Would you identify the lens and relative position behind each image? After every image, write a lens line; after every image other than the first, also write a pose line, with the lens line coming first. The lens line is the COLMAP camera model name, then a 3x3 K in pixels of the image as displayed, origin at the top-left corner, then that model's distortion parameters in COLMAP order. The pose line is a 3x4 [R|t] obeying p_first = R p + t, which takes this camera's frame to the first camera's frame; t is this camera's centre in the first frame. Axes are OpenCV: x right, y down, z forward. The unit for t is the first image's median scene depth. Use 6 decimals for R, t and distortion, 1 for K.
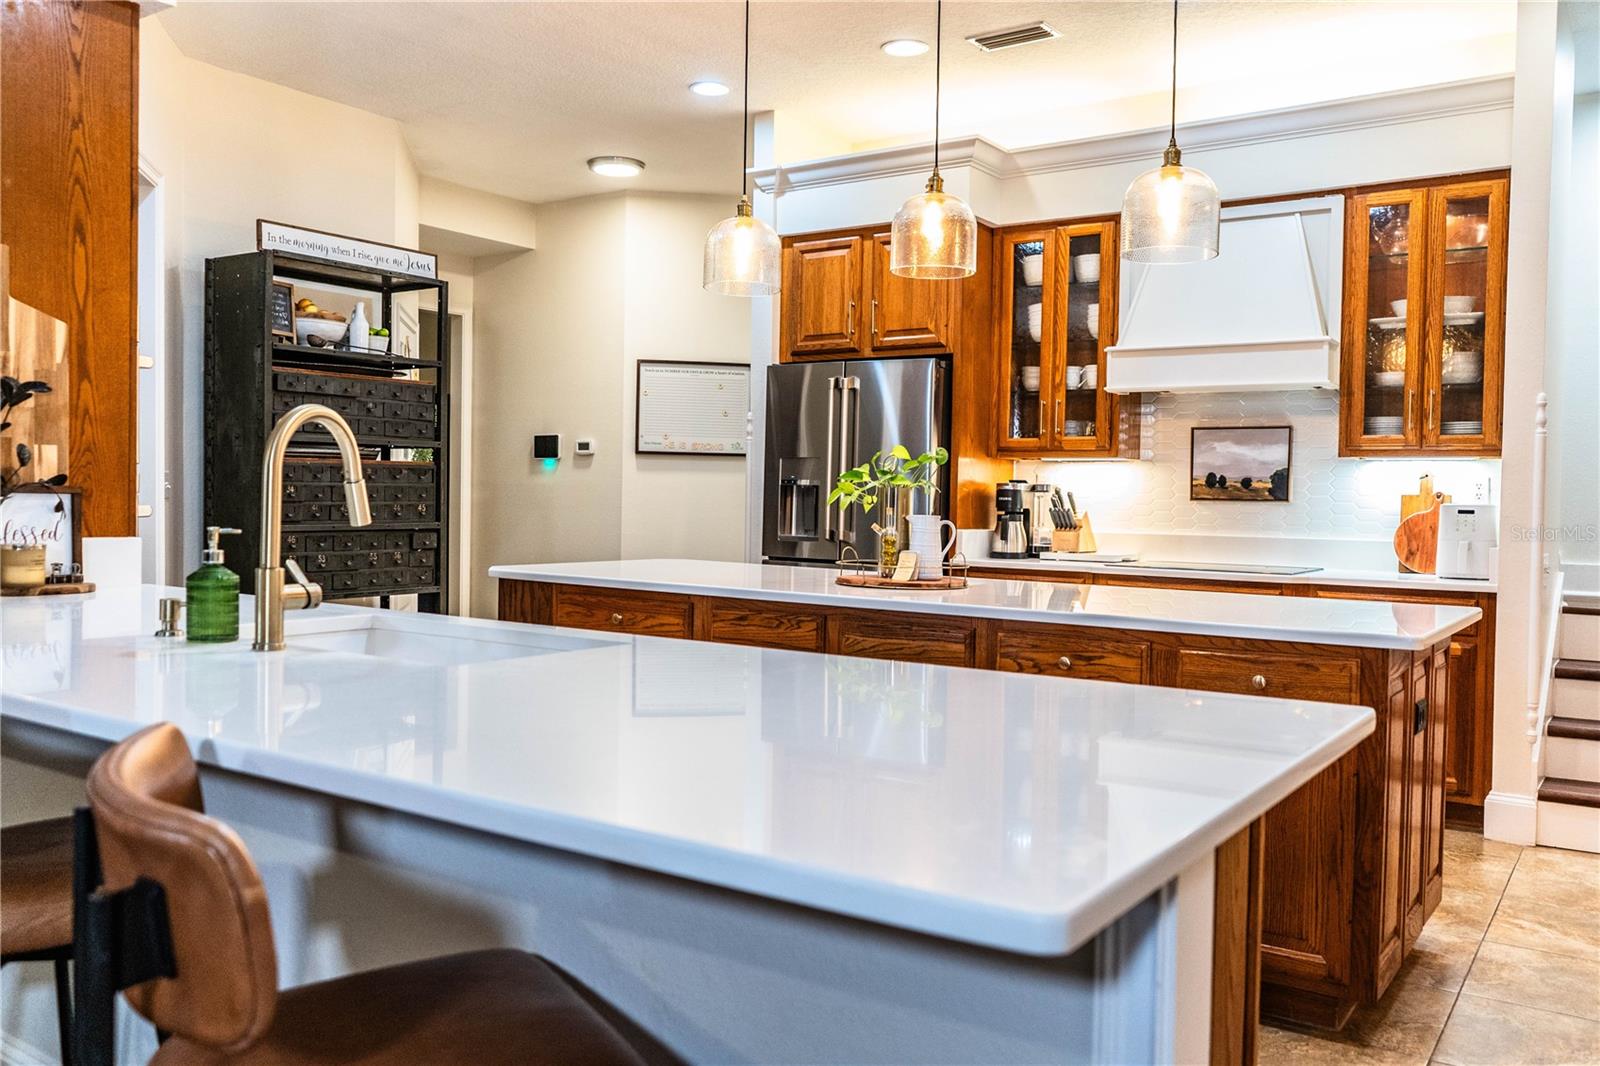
lens RADIAL K [[1281.4, 0, 800.0], [0, 1281.4, 533.0], [0, 0, 1]] dist [-0.007825, -0.003686]
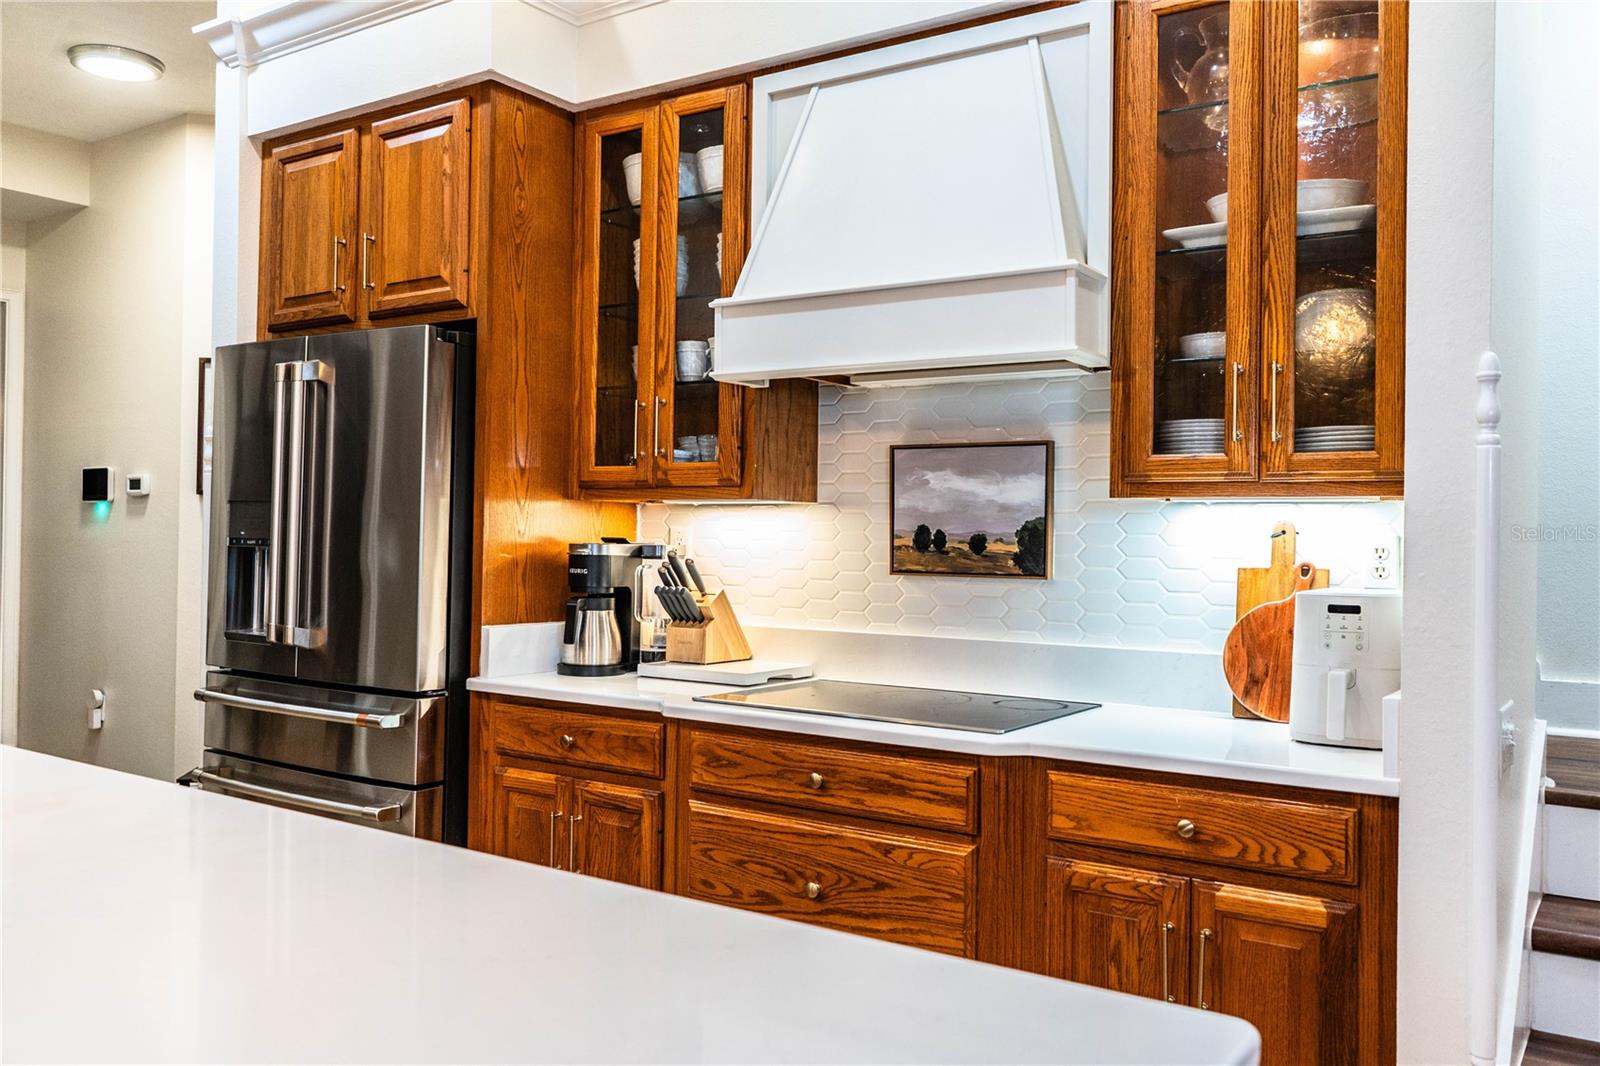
lens RADIAL K [[1281.4, 0, 800.0], [0, 1281.4, 533.0], [0, 0, 1]] dist [-0.007825, -0.003686]
pose [[0.999937, -0.003773, 0.010539, 0.262218], [0.004090, 0.999535, -0.030220, -0.026882], [-0.010420, 0.030261, 0.999488, 0.436599]]
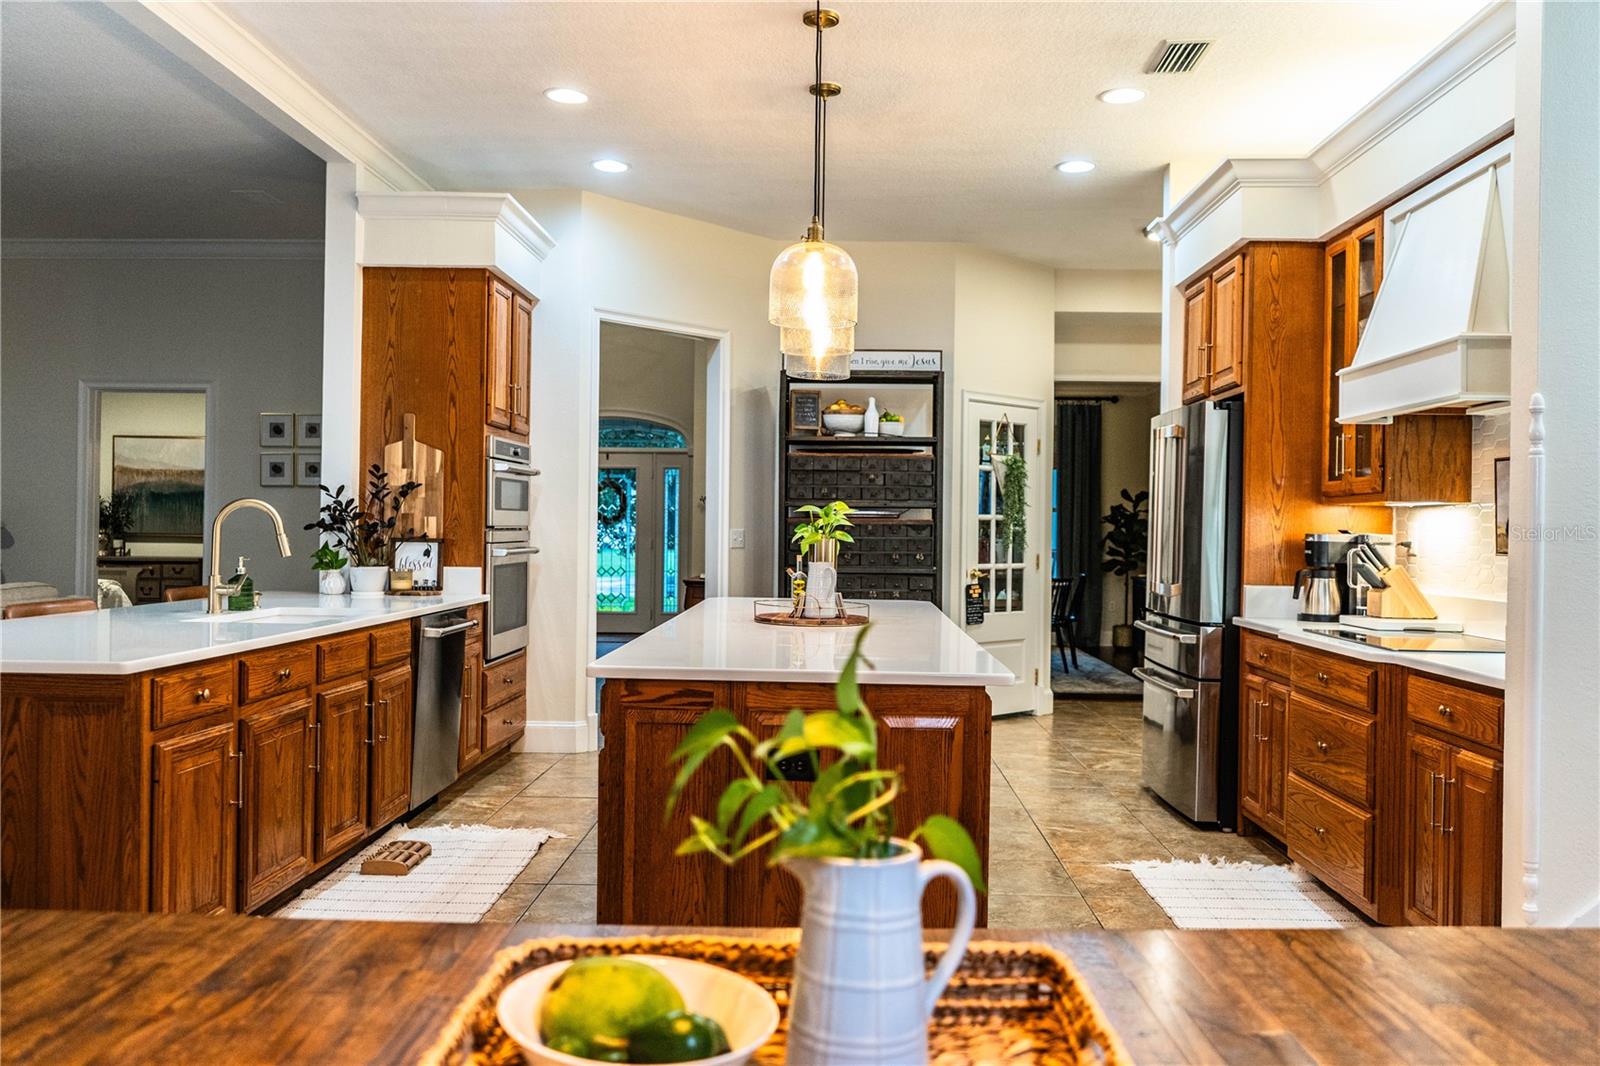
lens RADIAL K [[1281.4, 0, 800.0], [0, 1281.4, 533.0], [0, 0, 1]] dist [-0.007825, -0.003686]
pose [[0.540307, -0.006904, -0.841439, 0.728428], [-0.030035, 0.999171, -0.027484, -0.005392], [0.840932, 0.040123, 0.539652, 0.250084]]
